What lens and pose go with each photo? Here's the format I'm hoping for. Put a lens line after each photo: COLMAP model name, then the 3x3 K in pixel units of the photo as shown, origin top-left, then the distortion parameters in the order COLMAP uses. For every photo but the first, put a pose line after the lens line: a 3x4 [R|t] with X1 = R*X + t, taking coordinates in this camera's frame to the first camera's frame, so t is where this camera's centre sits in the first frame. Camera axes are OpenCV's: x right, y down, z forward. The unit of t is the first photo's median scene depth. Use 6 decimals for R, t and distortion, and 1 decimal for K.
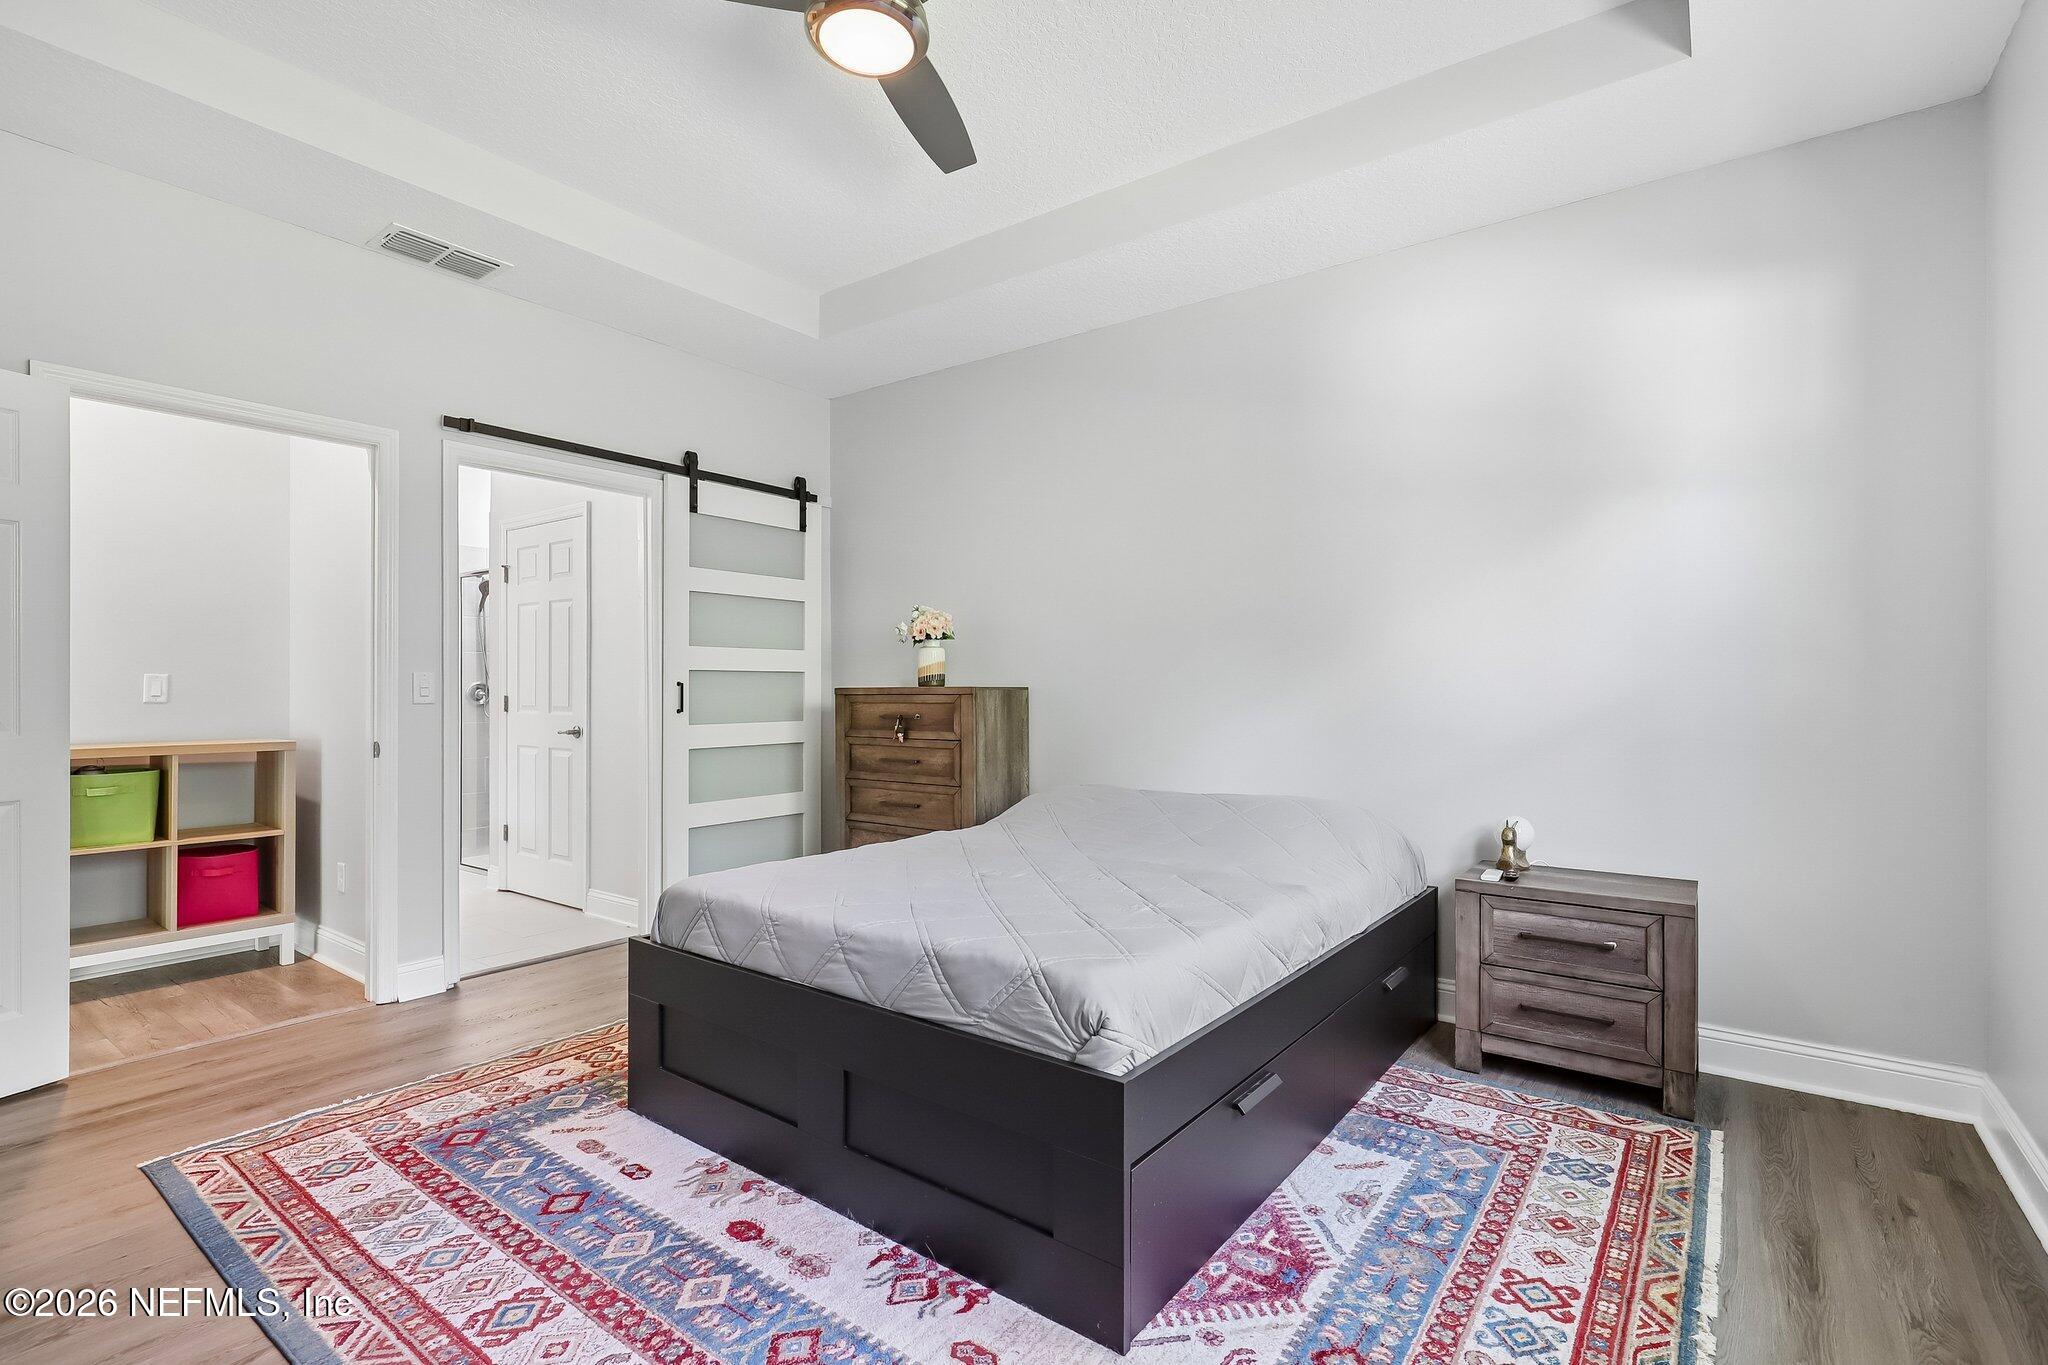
lens RADIAL K [[945.9, 0, 1046.3], [0, 945.9, 685.2], [0, 0, 1]] dist [0.000514, 0.001140]
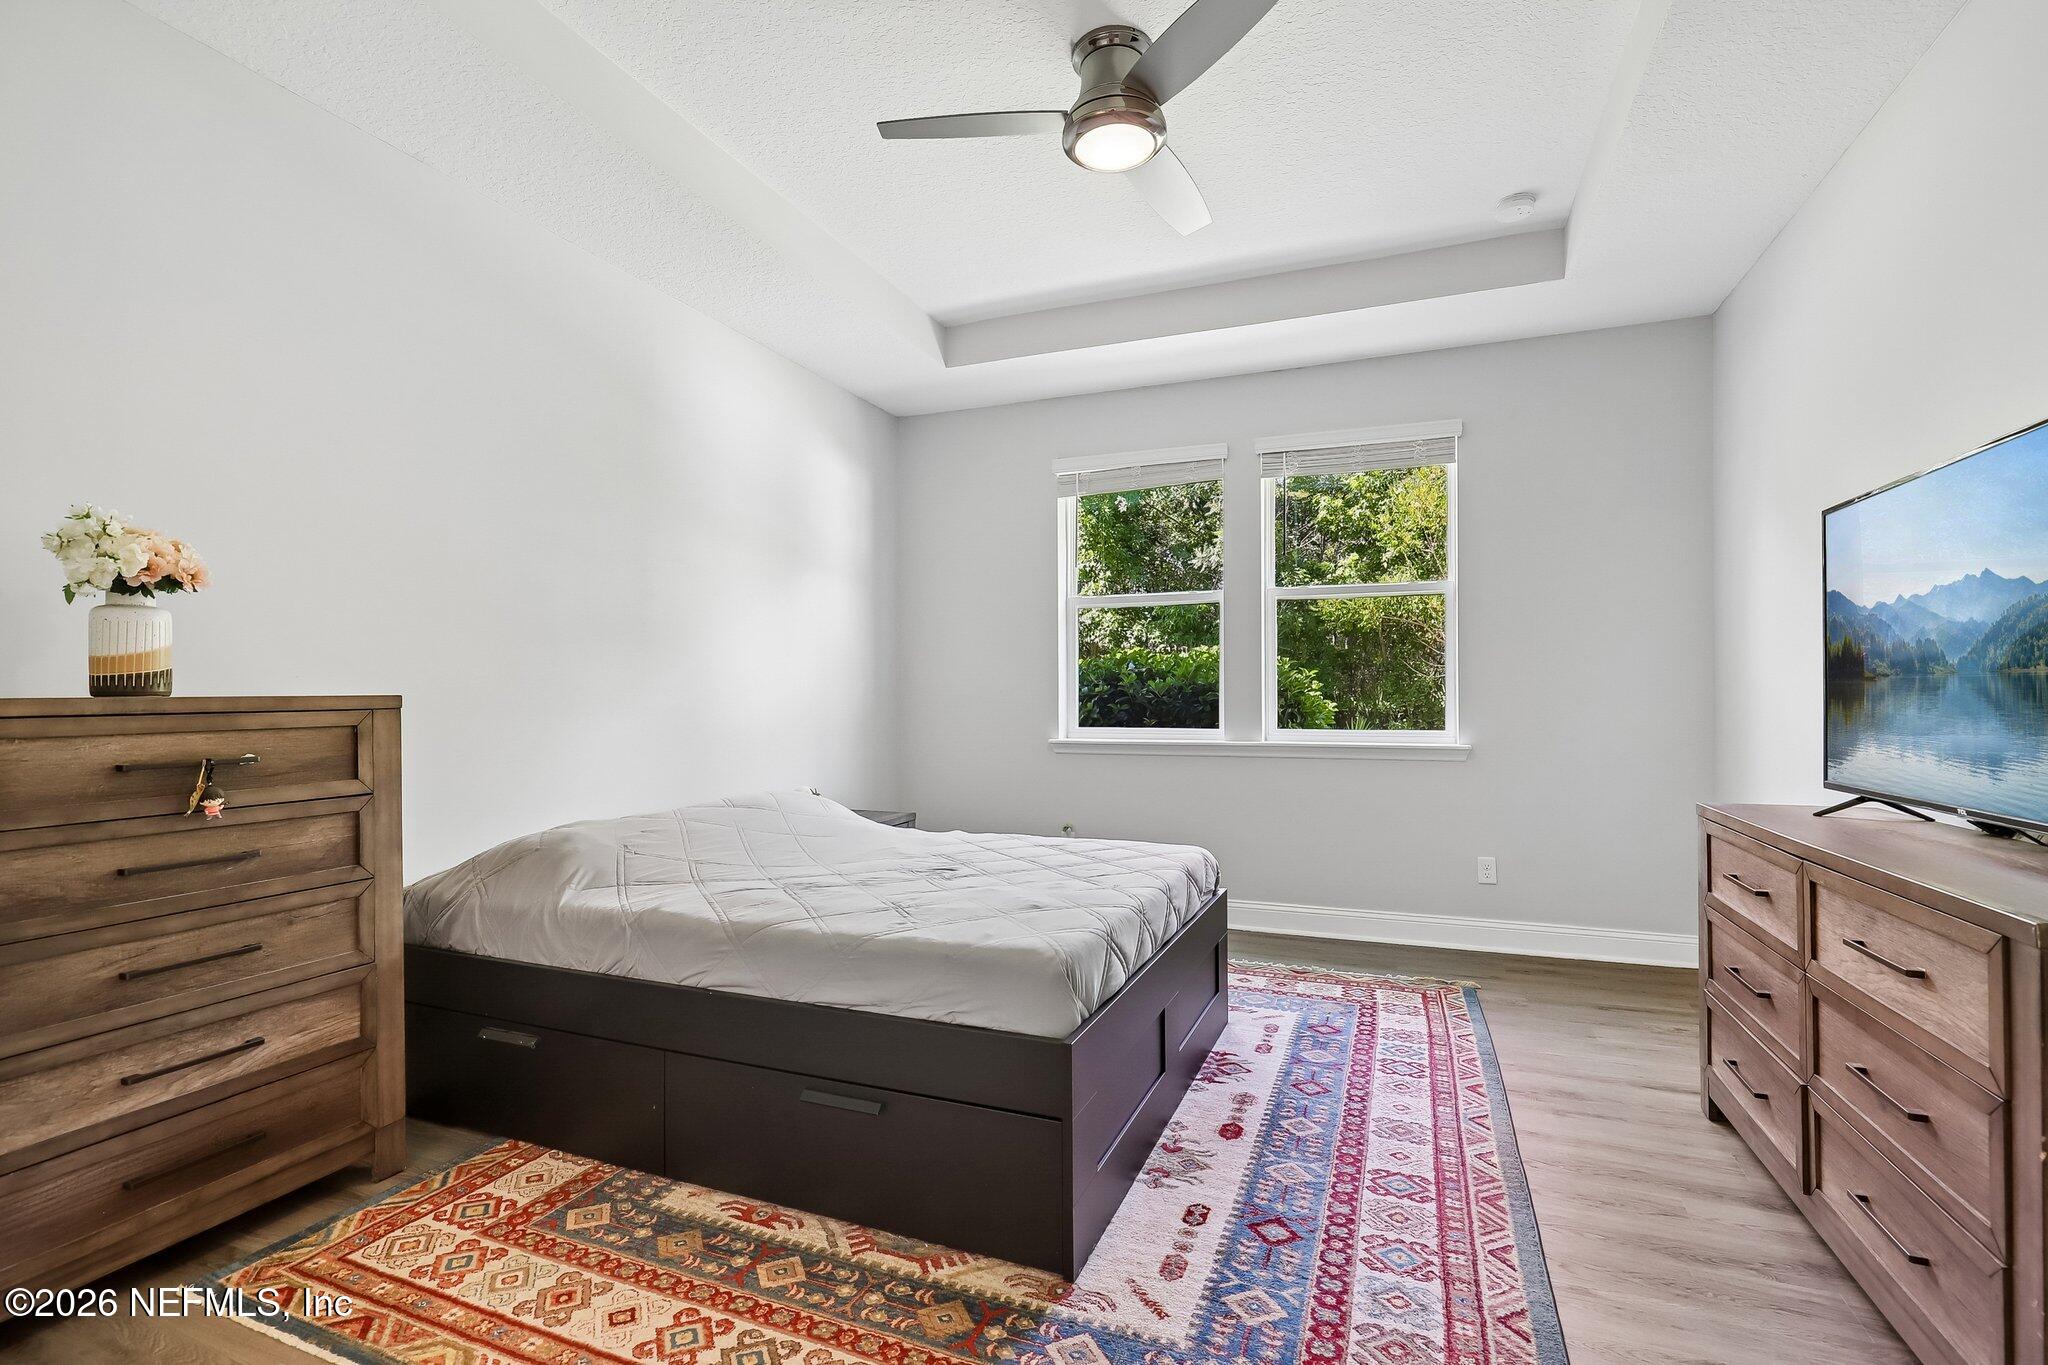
lens RADIAL K [[945.9, 0, 1032.9], [0, 945.9, 690.5], [0, 0, 1]] dist [0.000514, 0.001140]
pose [[-0.246702, 0.005138, 0.969078, -1.249929], [0.003828, 0.999983, -0.004327, 0.005410], [-0.969084, 0.002643, -0.246717, 1.335842]]
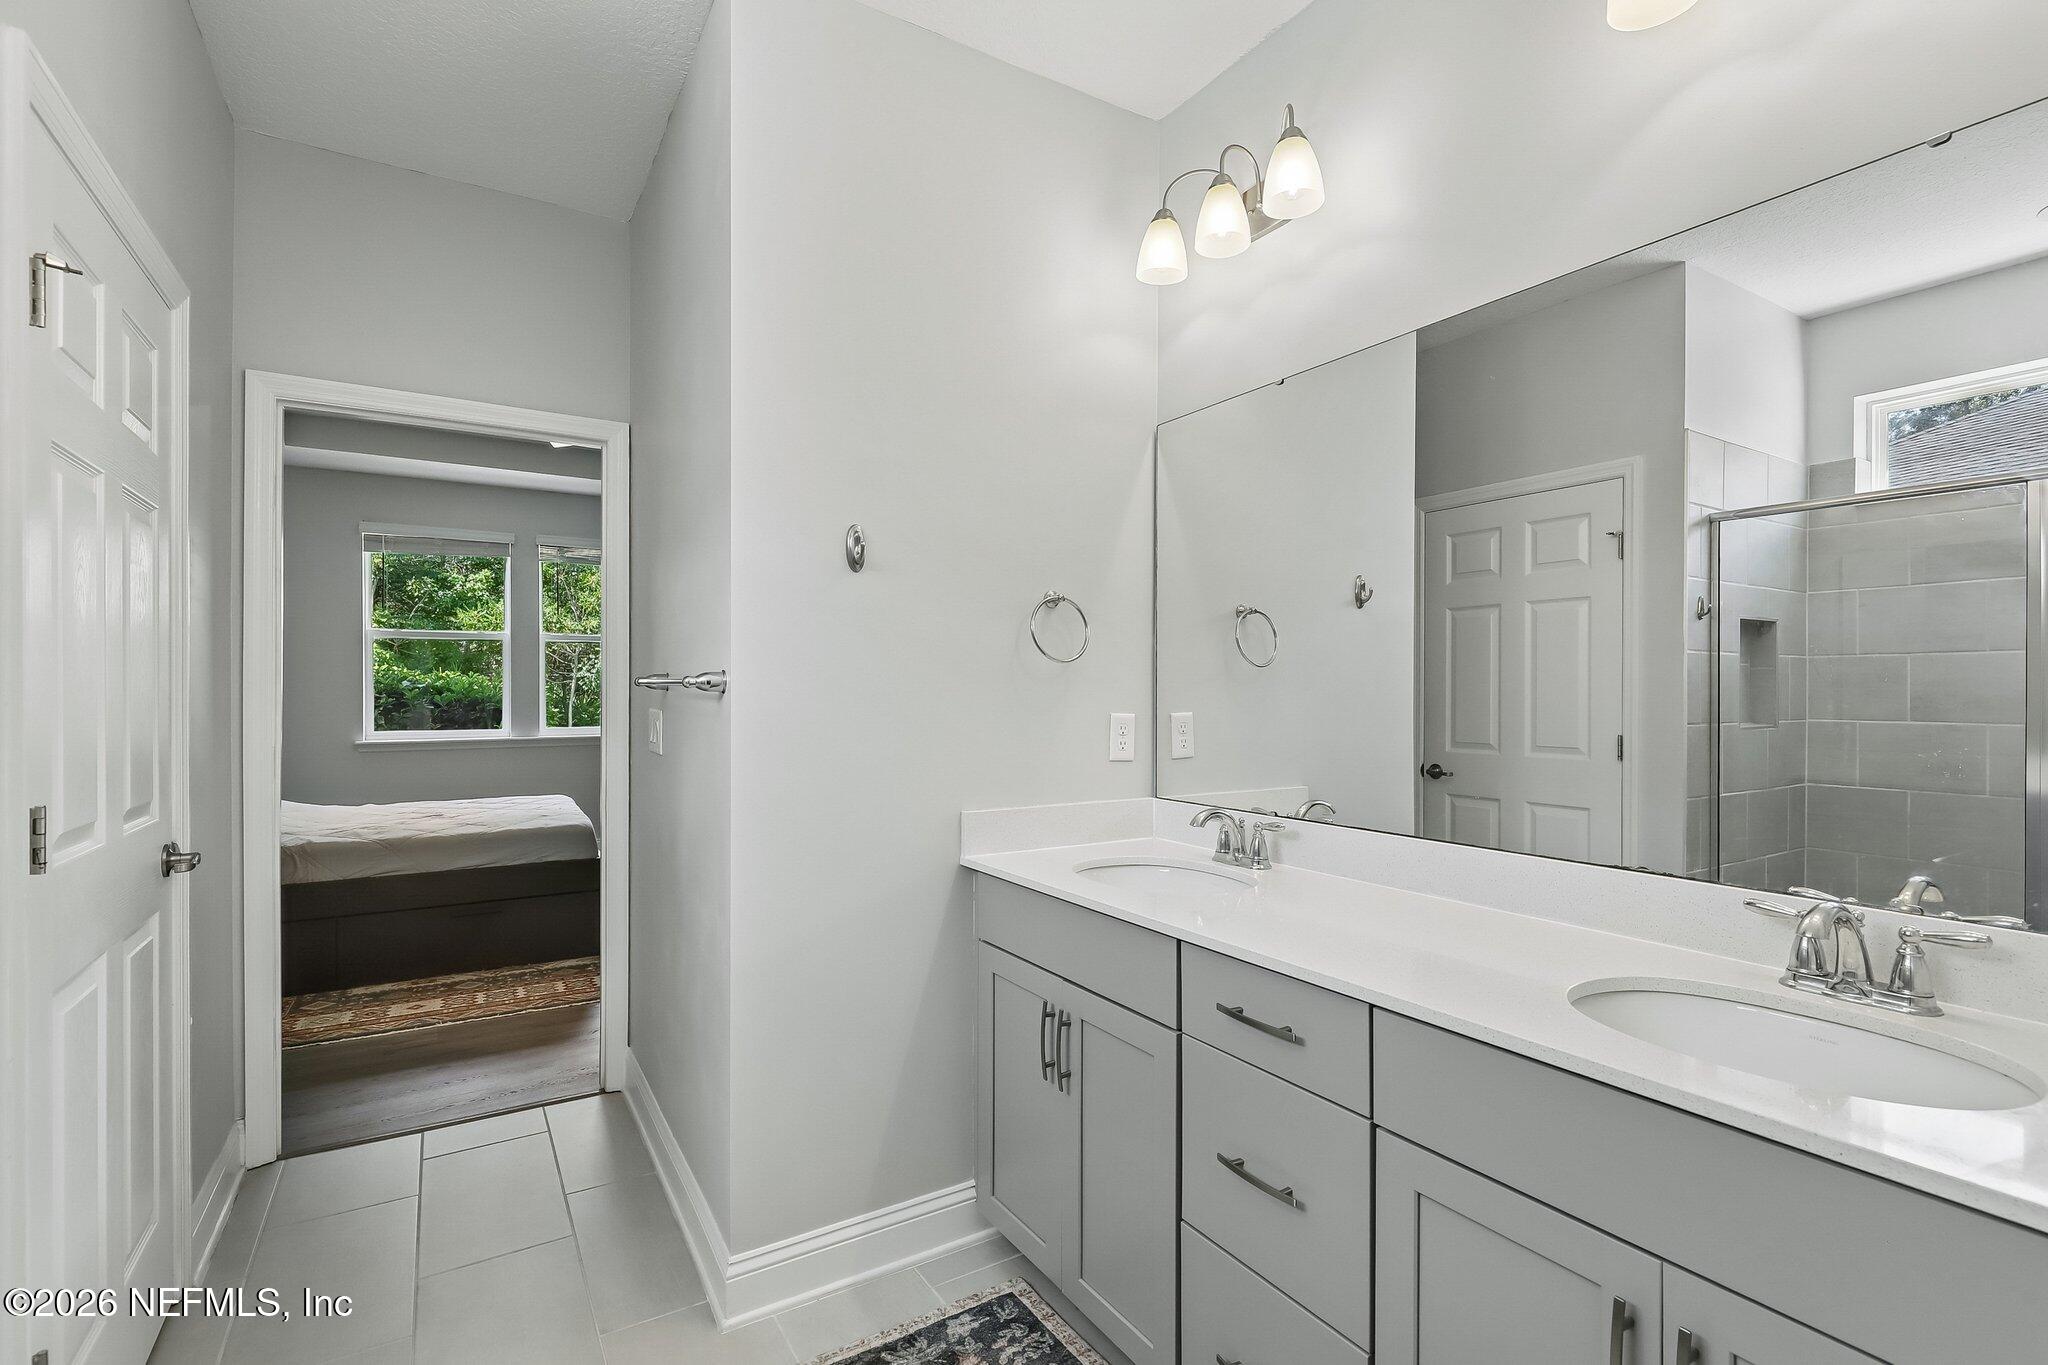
lens RADIAL K [[945.9, 0, 1018.9], [0, 945.9, 692.8], [0, 0, 1]] dist [0.000514, 0.001140]
pose [[-0.920460, -0.001064, 0.390834, -2.002859], [0.000001, 0.999996, 0.002726, -0.039029], [-0.390836, 0.002509, -0.920457, 2.536715]]
